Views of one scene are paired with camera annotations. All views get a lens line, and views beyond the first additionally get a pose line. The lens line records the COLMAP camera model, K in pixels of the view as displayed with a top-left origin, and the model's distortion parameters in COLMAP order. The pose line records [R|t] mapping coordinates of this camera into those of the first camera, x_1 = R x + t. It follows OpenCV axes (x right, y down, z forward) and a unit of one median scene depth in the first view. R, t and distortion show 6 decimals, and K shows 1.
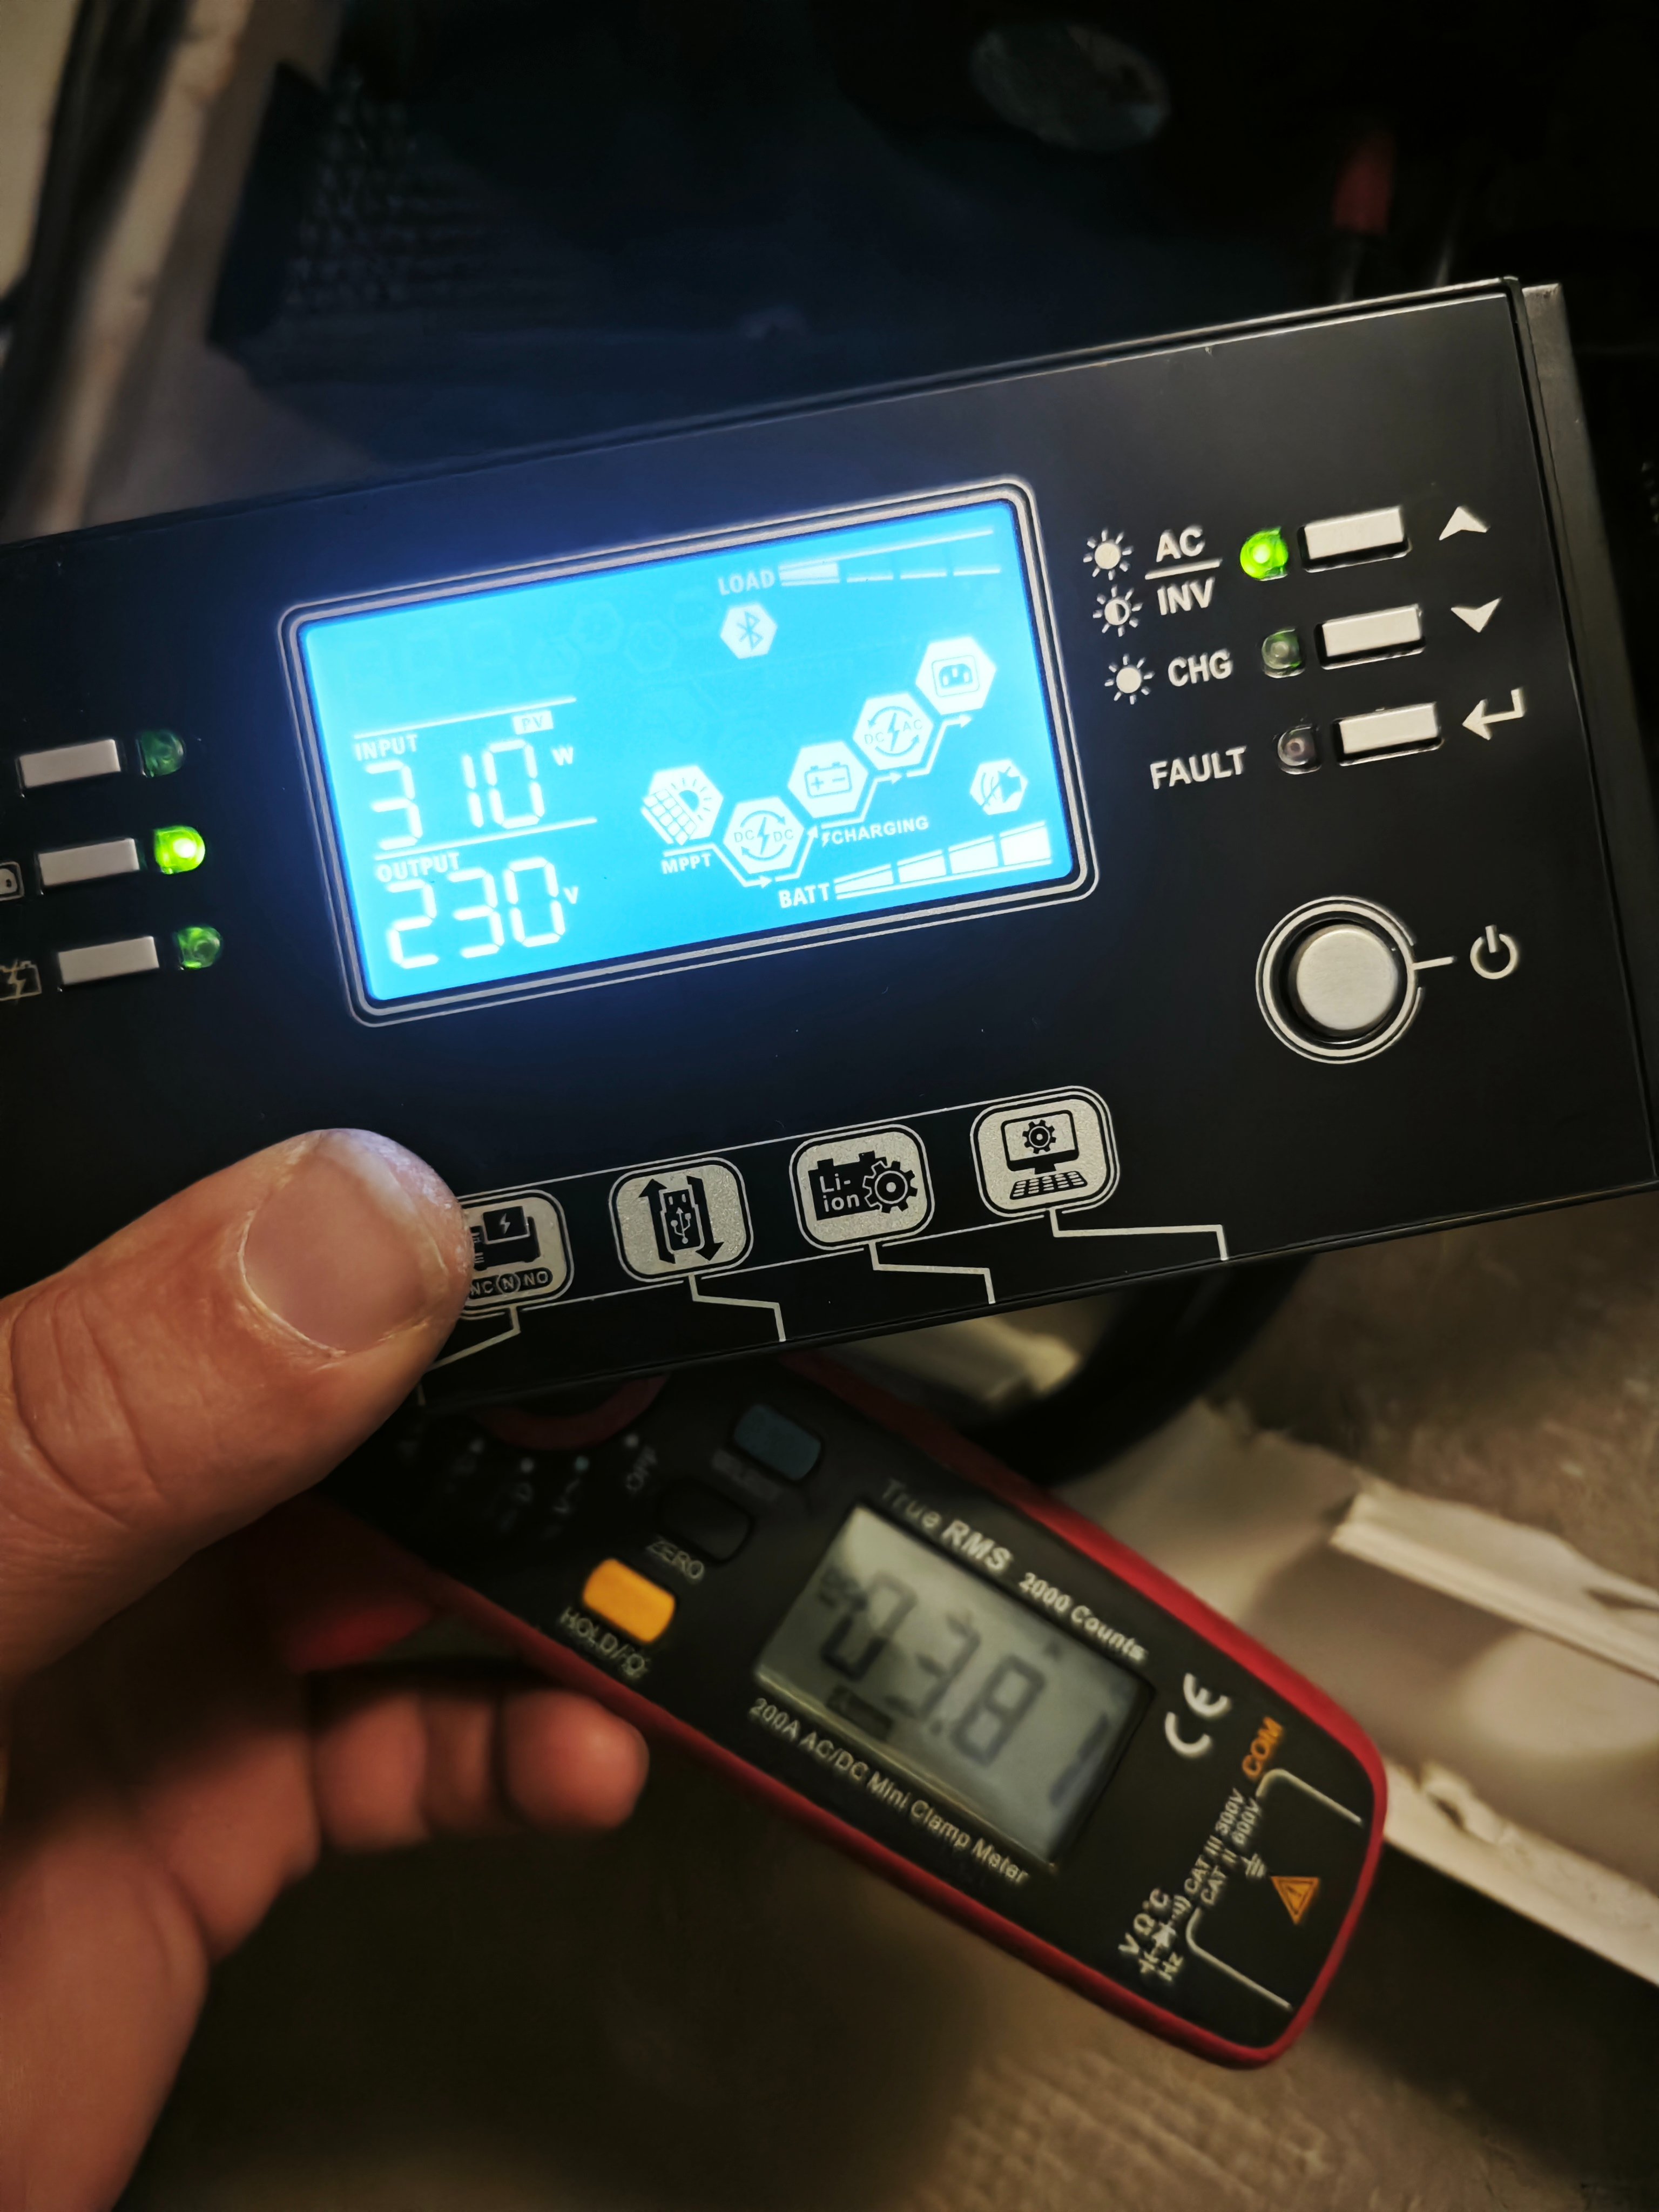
lens RADIAL K [[1457.0, 0, 829.5], [0, 1457.0, 1106.0], [0, 0, 1]] dist [-0.073478, 0.104853]
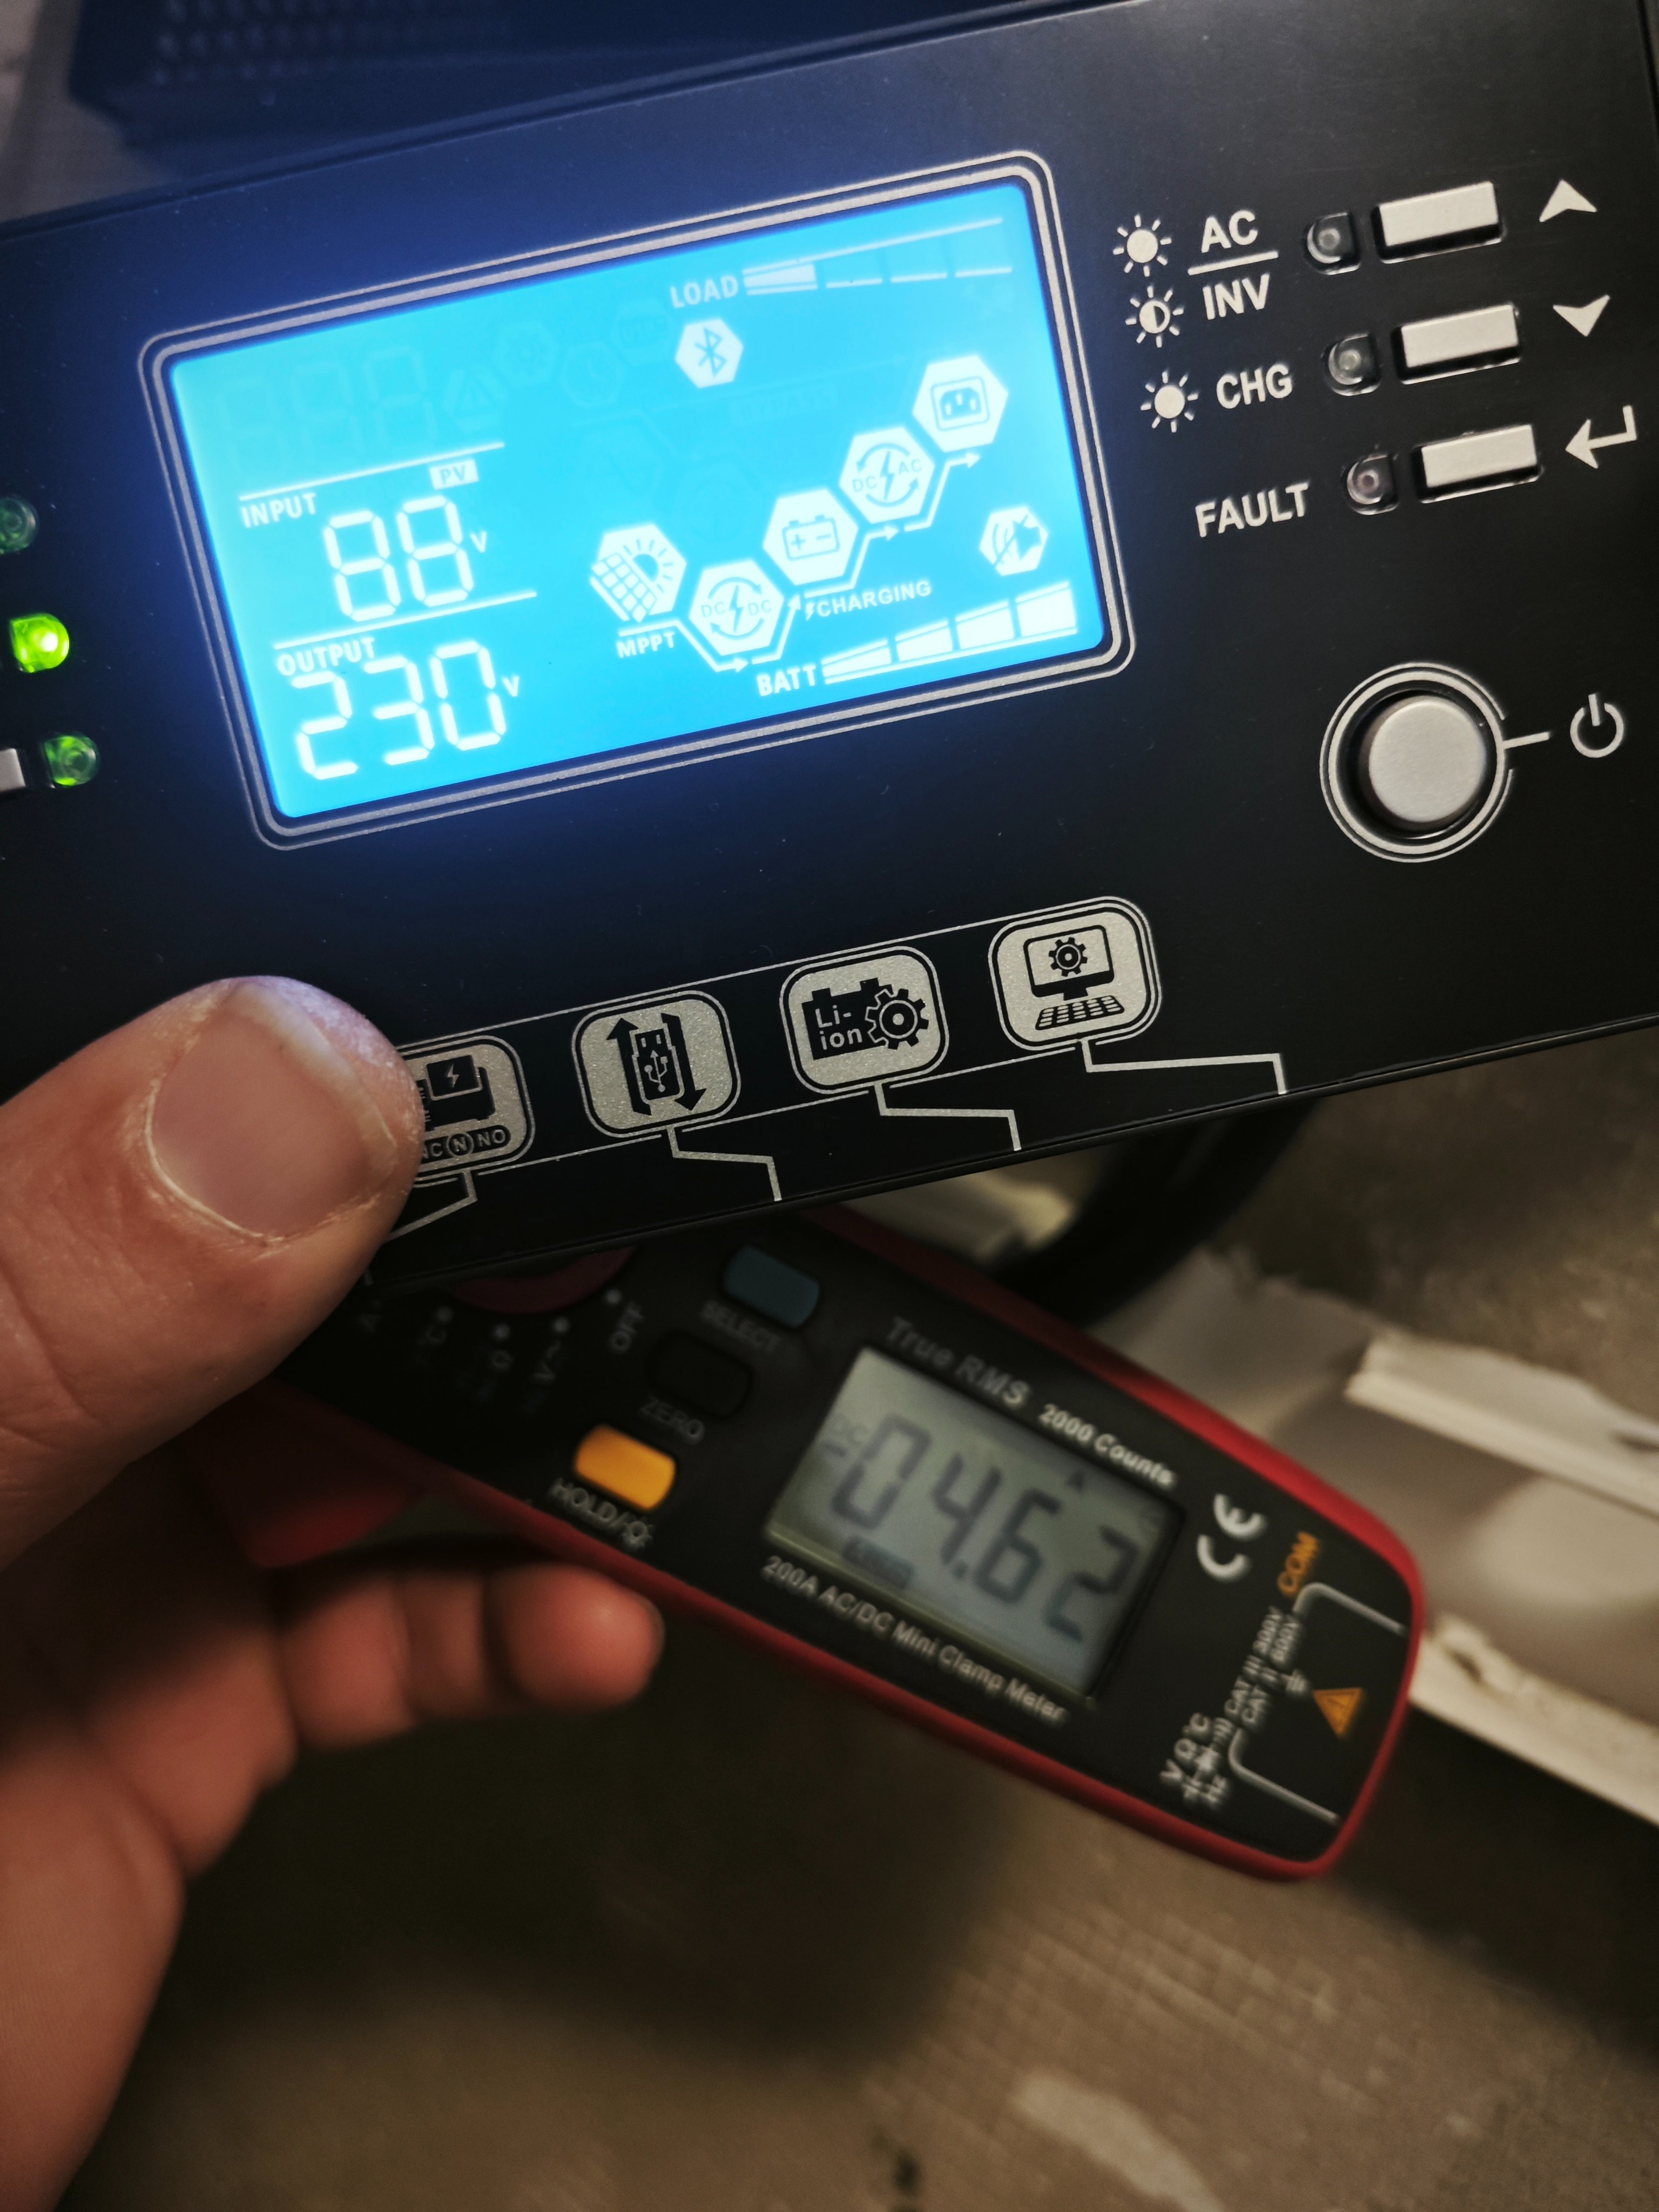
lens RADIAL K [[1444.9, 0, 836.0], [0, 1444.9, 1105.4], [0, 0, 1]] dist [-0.020062, -0.018656]
pose [[0.999503, -0.029316, 0.011622, -0.005814], [0.028074, 0.995027, 0.095564, 0.023162], [-0.014366, -0.095190, 0.995355, 0.140907]]
